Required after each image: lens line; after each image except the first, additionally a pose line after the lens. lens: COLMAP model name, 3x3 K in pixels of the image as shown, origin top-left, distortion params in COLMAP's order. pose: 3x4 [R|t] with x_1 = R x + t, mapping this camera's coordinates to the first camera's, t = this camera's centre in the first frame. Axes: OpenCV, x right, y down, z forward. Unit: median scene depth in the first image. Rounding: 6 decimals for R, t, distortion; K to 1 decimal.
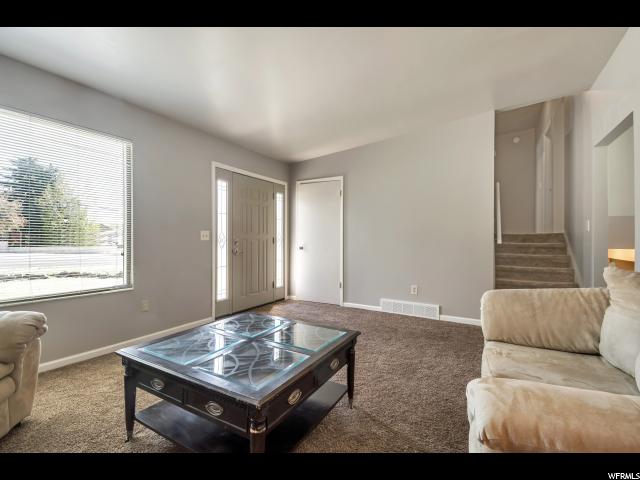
lens RADIAL K [[288.8, 0, 320.0], [0, 288.8, 240.0], [0, 0, 1]] dist [0.040160, -0.031888]
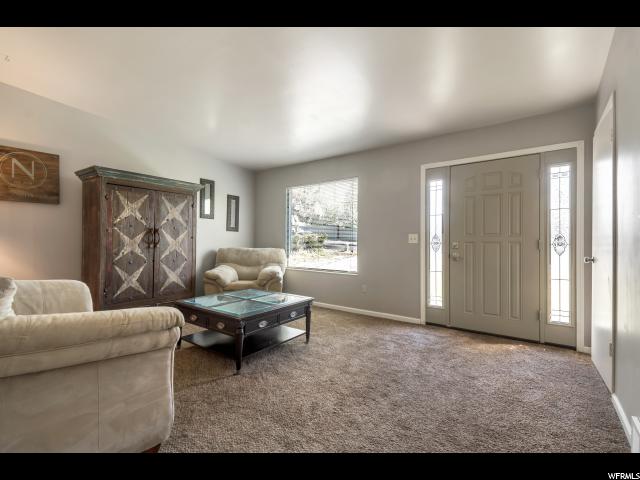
lens RADIAL K [[288.8, 0, 320.0], [0, 288.8, 240.0], [0, 0, 1]] dist [0.040160, -0.031888]
pose [[-0.112904, -0.008657, -0.993568, 0.643312], [-0.004984, 0.999954, -0.008146, -0.000209], [0.993593, 0.004033, -0.112942, 0.730809]]
